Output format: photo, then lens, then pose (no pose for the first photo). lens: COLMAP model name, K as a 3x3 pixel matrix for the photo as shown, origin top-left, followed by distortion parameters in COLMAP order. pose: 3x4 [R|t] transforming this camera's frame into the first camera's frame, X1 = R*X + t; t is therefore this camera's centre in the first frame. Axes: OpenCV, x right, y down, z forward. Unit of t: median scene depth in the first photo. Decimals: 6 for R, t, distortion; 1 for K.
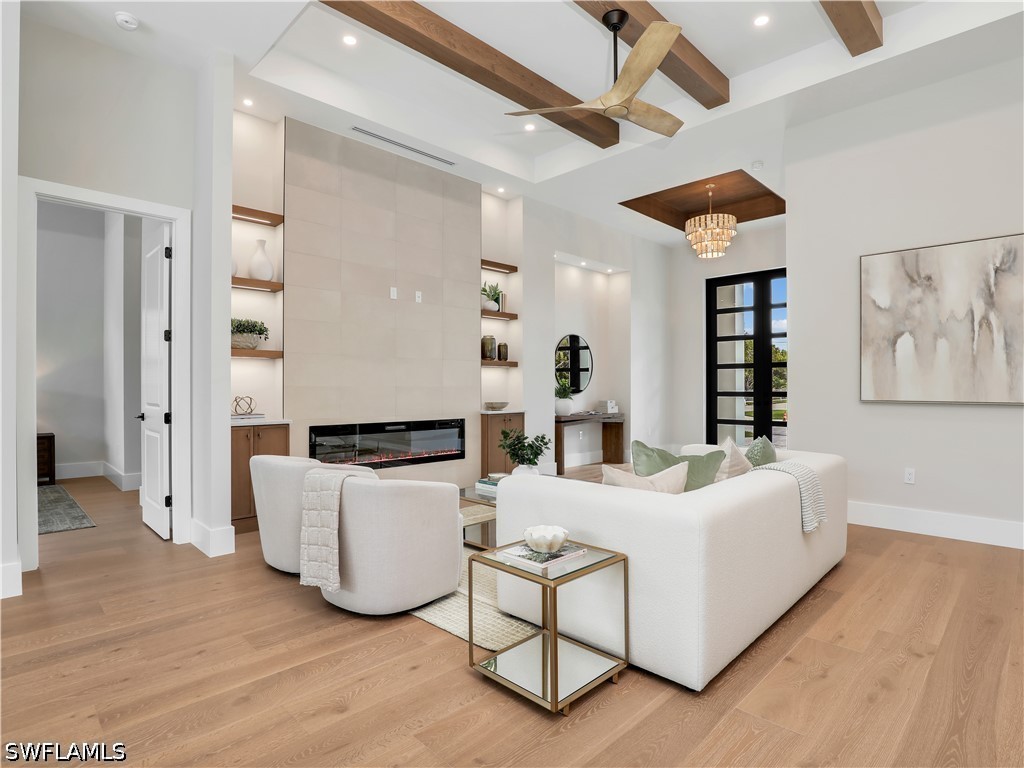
lens RADIAL K [[536.6, 0, 513.8], [0, 536.6, 386.8], [0, 0, 1]] dist [-0.029961, 0.001638]
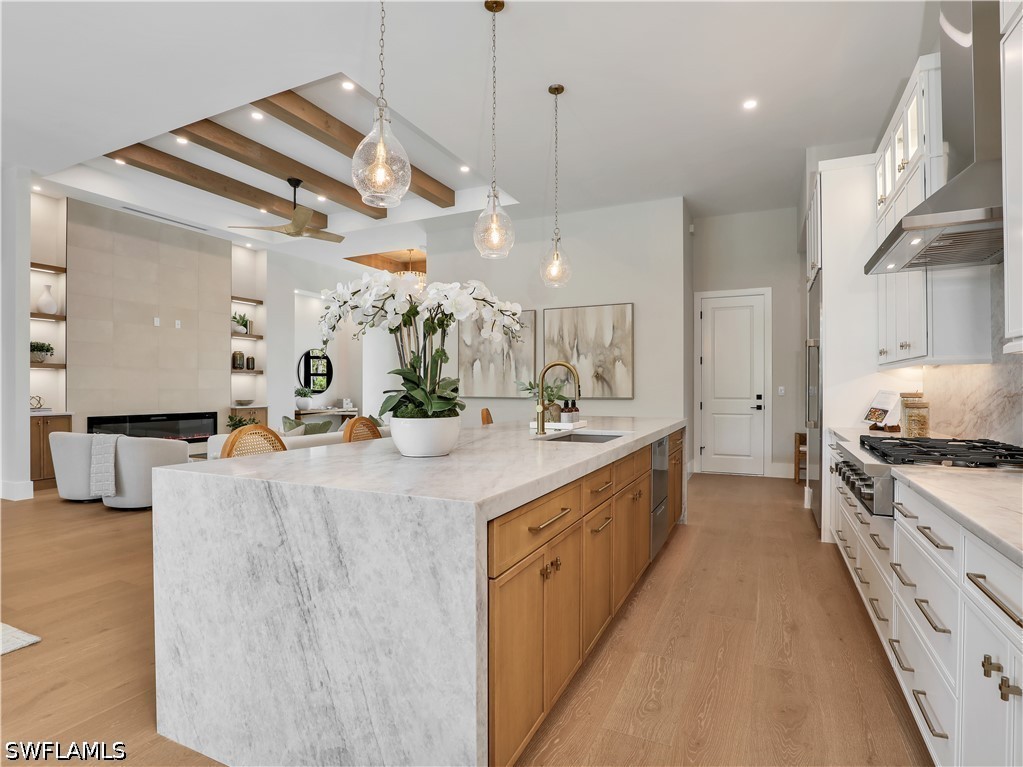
lens RADIAL K [[537.4, 0, 511.3], [0, 537.4, 387.7], [0, 0, 1]] dist [-0.026624, 0.000524]
pose [[0.941619, 0.000635, 0.336681, 0.210243], [-0.000728, 1.000000, 0.000149, -0.004706], [-0.336680, -0.000385, 0.941619, -0.718854]]
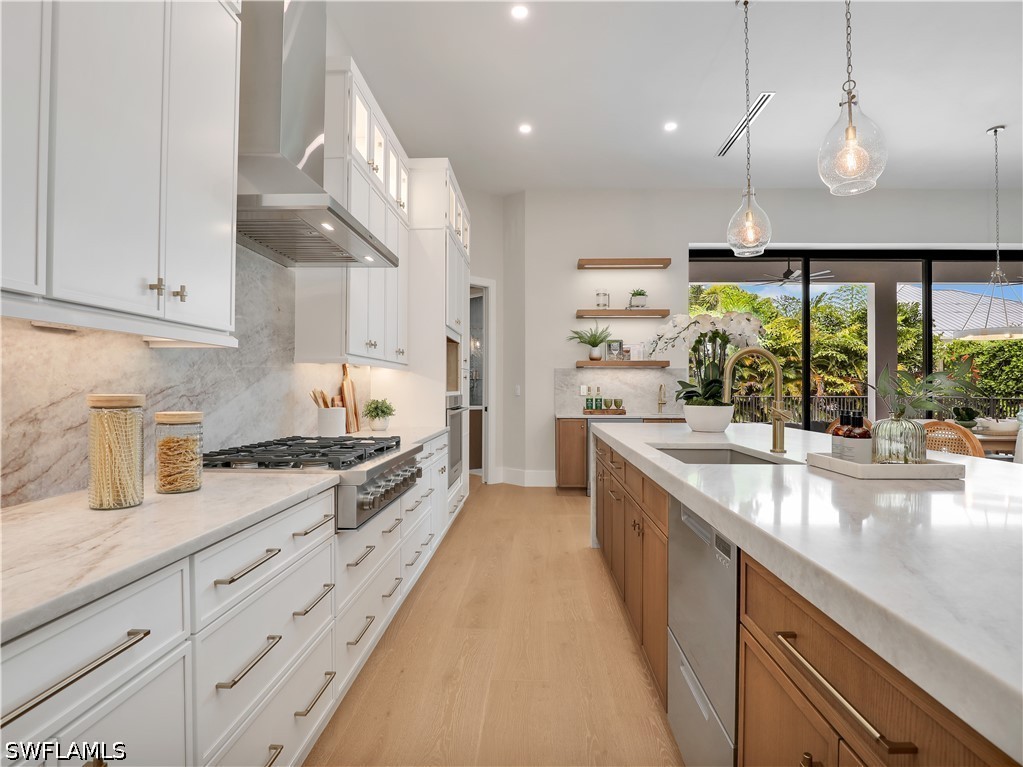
lens RADIAL K [[538.8, 0, 518.7], [0, 538.8, 385.3], [0, 0, 1]] dist [-0.030291, 0.001642]
pose [[-0.731188, -0.003092, -0.682169, 0.961941], [-0.000242, 0.999991, -0.004272, -0.002855], [0.682176, -0.002959, -0.731182, 0.100102]]
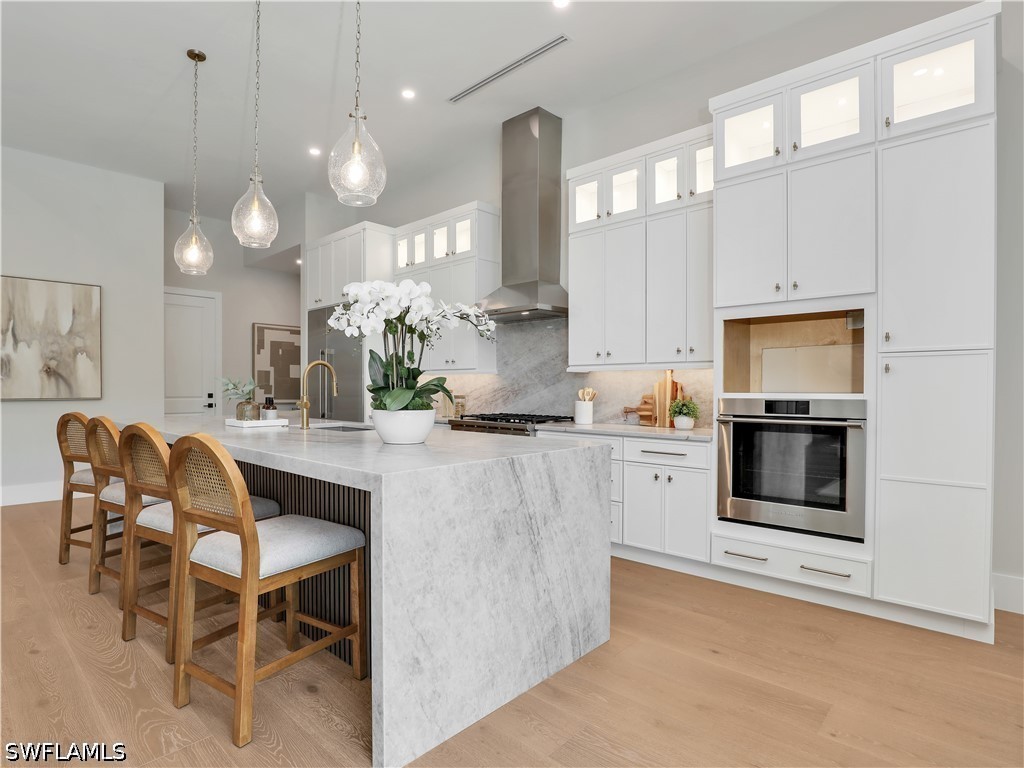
lens RADIAL K [[539.3, 0, 499.7], [0, 539.3, 390.2], [0, 0, 1]] dist [-0.030943, -0.000342]
pose [[-0.028982, -0.001803, 0.999578, -0.239341], [-0.002697, 0.999995, 0.001726, 0.000215], [-0.999576, -0.002646, -0.028987, -0.336082]]
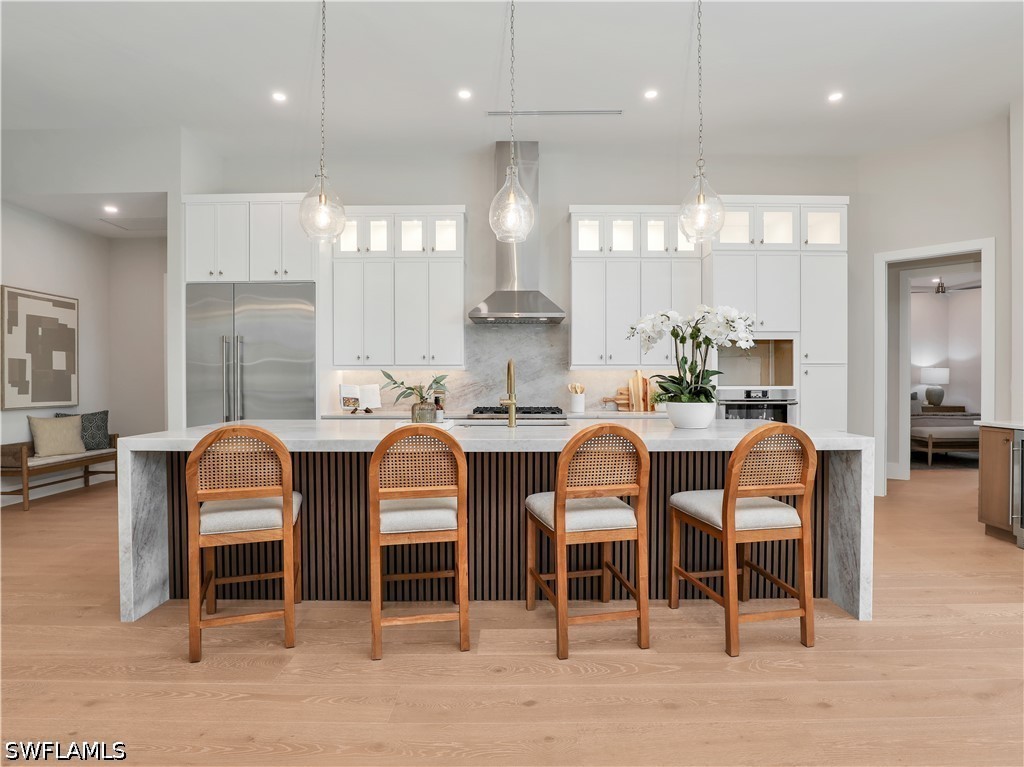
lens RADIAL K [[536.6, 0, 513.8], [0, 536.6, 386.3], [0, 0, 1]] dist [-0.029961, 0.001638]
pose [[-0.705749, -0.002784, 0.708456, -0.031550], [0.002532, 0.999976, 0.006452, -0.003335], [-0.708457, 0.006348, -0.705725, 0.408336]]
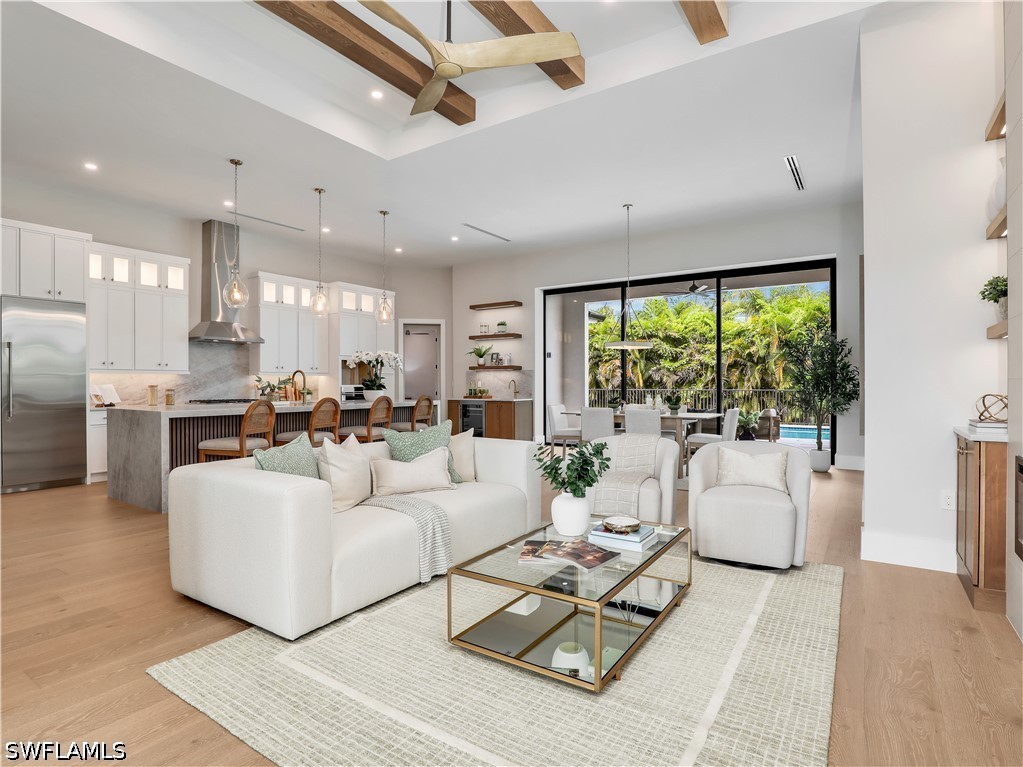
lens RADIAL K [[538.8, 0, 518.7], [0, 538.8, 385.3], [0, 0, 1]] dist [-0.030291, 0.001642]
pose [[-0.979251, 0.004630, -0.202599, 0.198485], [0.003960, 0.999985, 0.003712, 0.000891], [0.202613, 0.002833, -0.979255, 1.460194]]
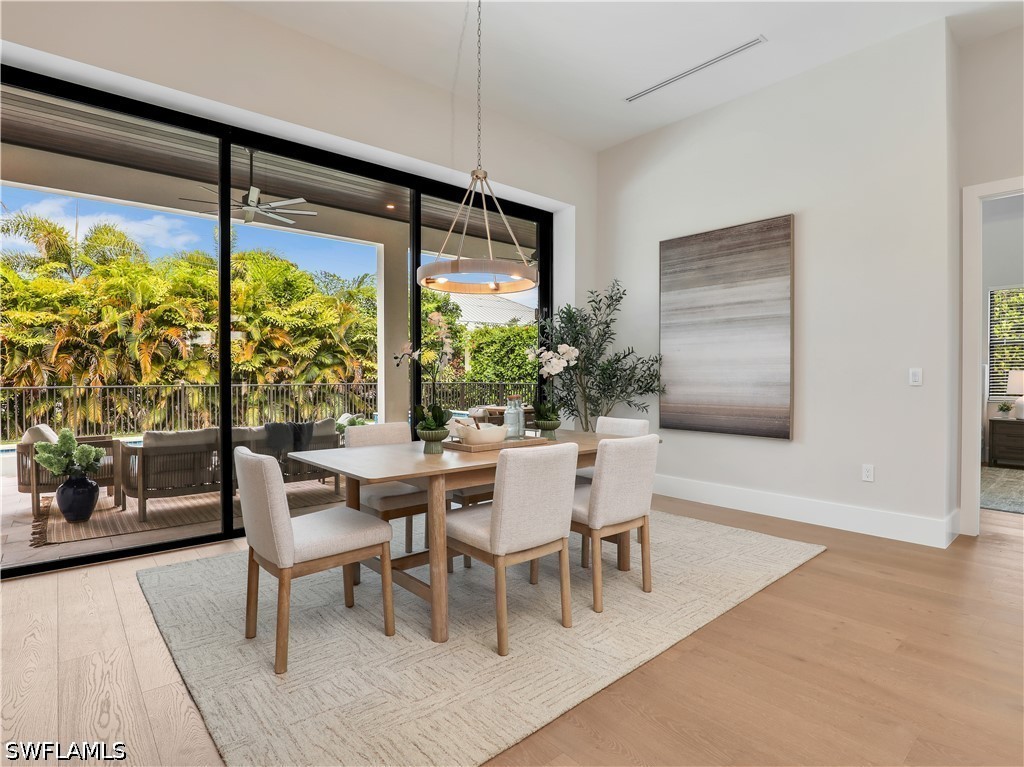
lens RADIAL K [[540.2, 0, 520.2], [0, 540.2, 381.1], [0, 0, 1]] dist [-0.032603, -0.000590]
pose [[-0.064545, 0.012823, -0.997832, 0.190392], [0.001269, 0.999918, 0.012767, 0.001942], [0.997914, -0.000442, -0.064556, 0.075965]]
